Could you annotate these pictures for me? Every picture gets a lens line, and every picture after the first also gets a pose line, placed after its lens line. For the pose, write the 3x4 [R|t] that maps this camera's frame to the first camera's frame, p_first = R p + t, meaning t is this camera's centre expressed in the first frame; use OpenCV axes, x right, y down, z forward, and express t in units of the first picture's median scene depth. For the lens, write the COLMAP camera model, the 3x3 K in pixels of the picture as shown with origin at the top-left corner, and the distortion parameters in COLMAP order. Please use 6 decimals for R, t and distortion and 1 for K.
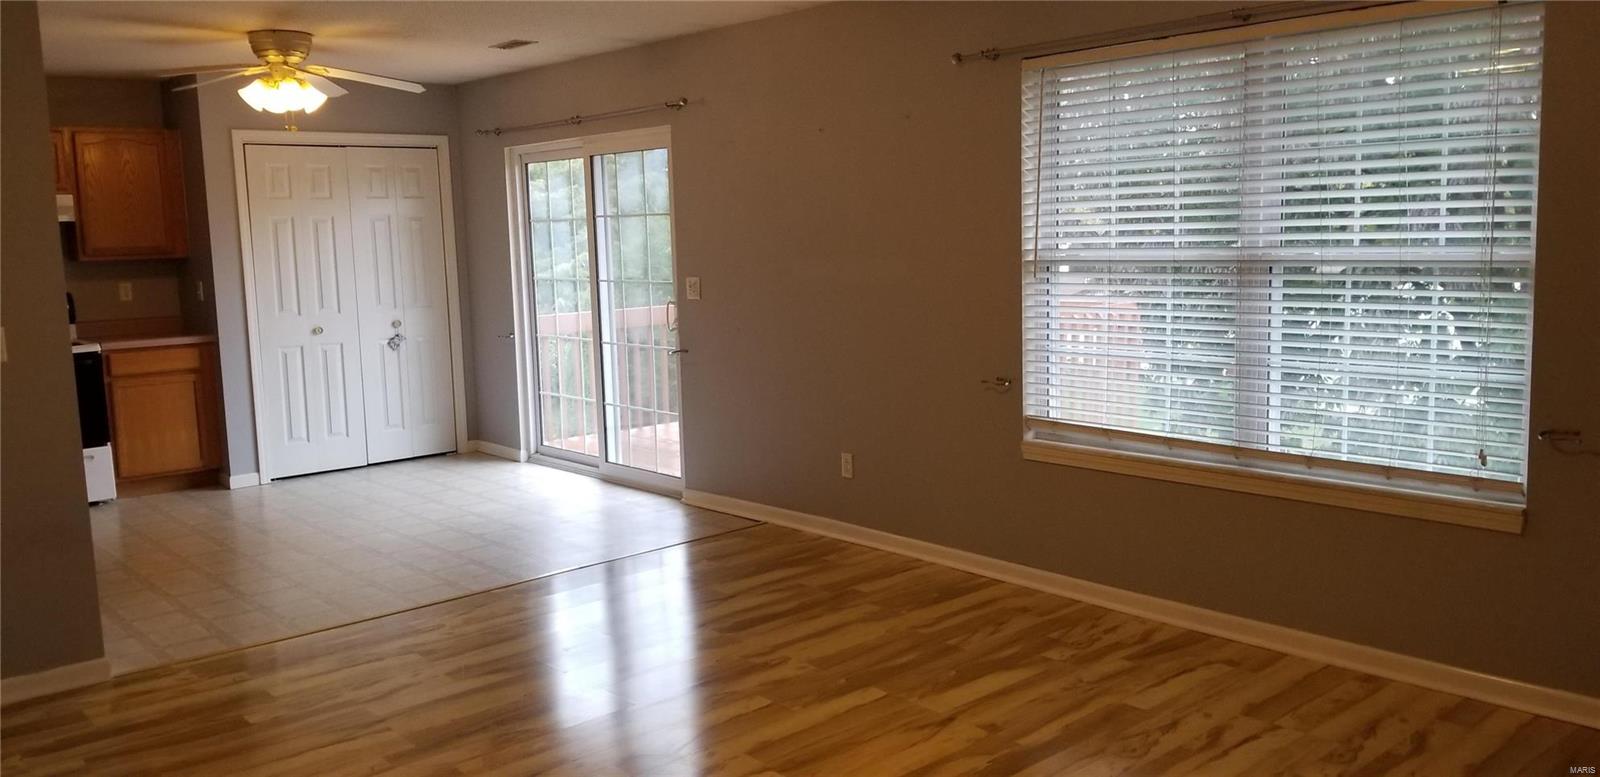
lens RADIAL K [[1250.6, 0, 847.0], [0, 1250.6, 391.7], [0, 0, 1]] dist [0.023820, -0.063452]
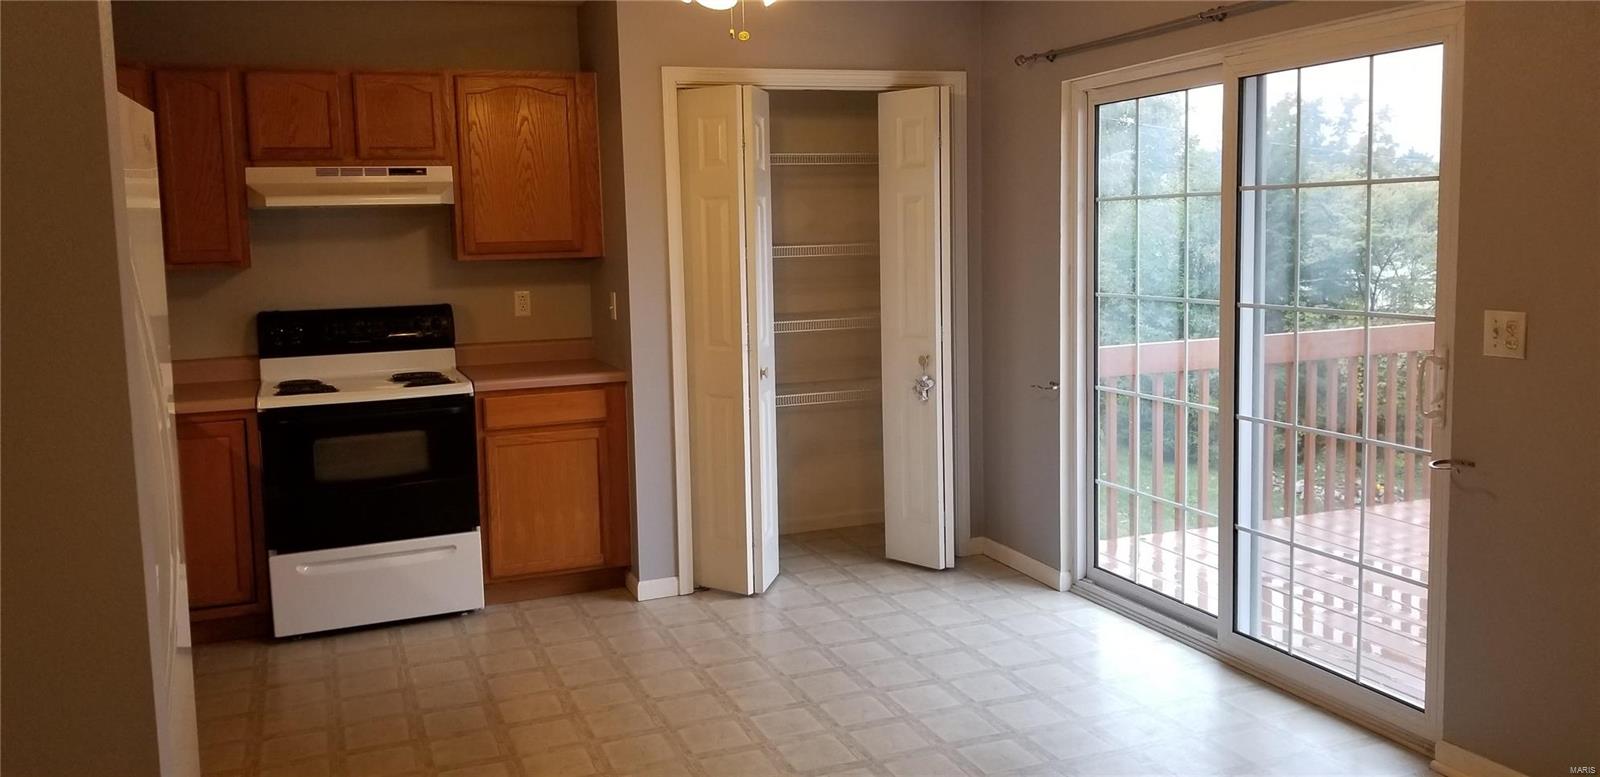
lens RADIAL K [[1250.6, 0, 786.0], [0, 1250.6, 377.8], [0, 0, 1]] dist [0.023820, -0.063452]
pose [[0.927032, 0.044320, -0.372353, -0.174773], [-0.045626, 0.998944, 0.005307, -0.050169], [0.372195, 0.012070, 0.928076, 0.408872]]
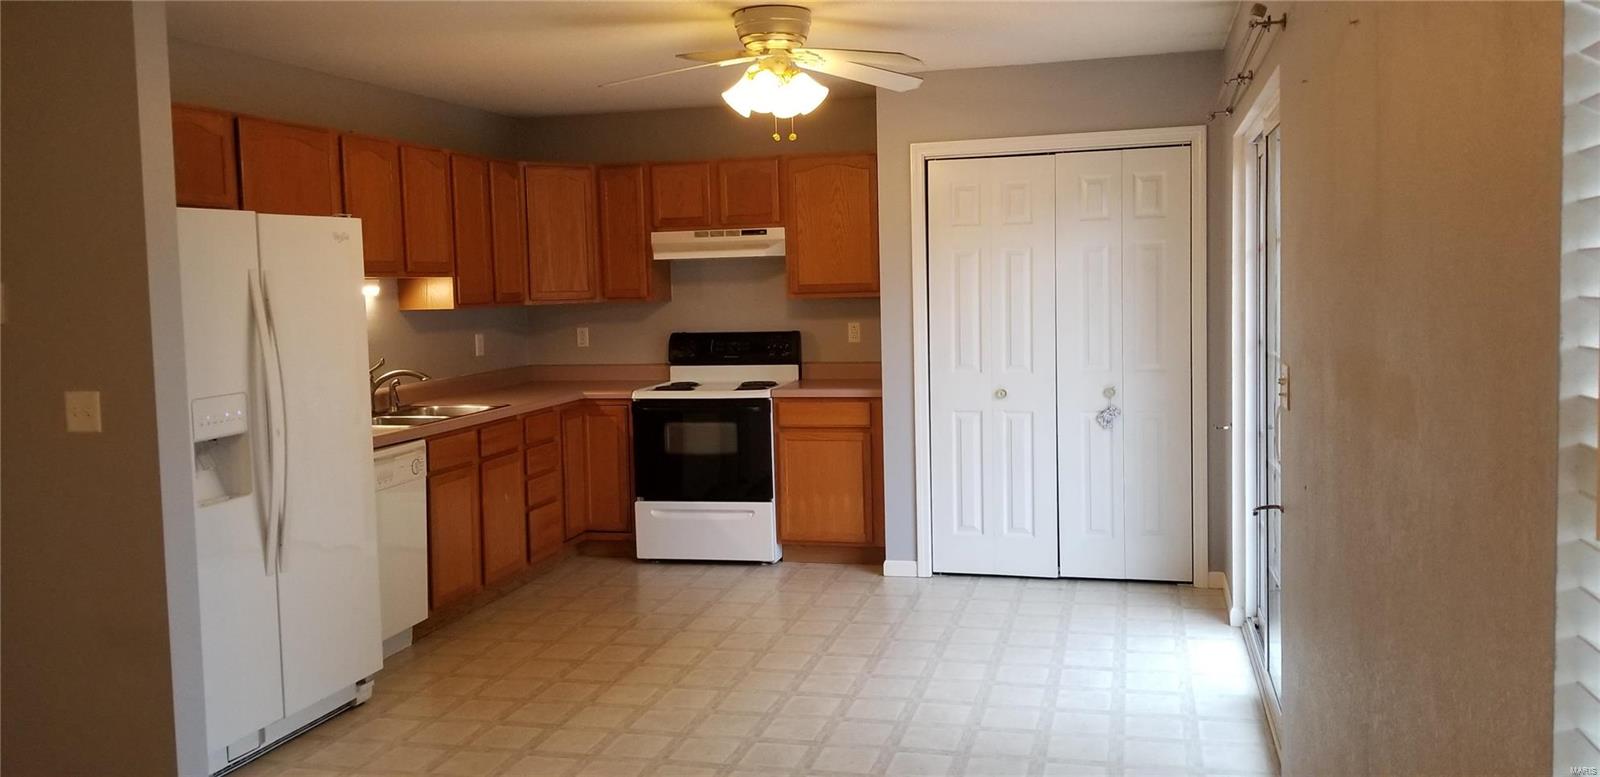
lens RADIAL K [[1250.6, 0, 795.7], [0, 1250.6, 378.1], [0, 0, 1]] dist [0.023820, -0.063452]
pose [[0.519689, 0.077431, -0.850840, 0.180188], [-0.098567, 0.994669, 0.030316, -0.073301], [0.848651, 0.068110, 0.524550, 0.513555]]
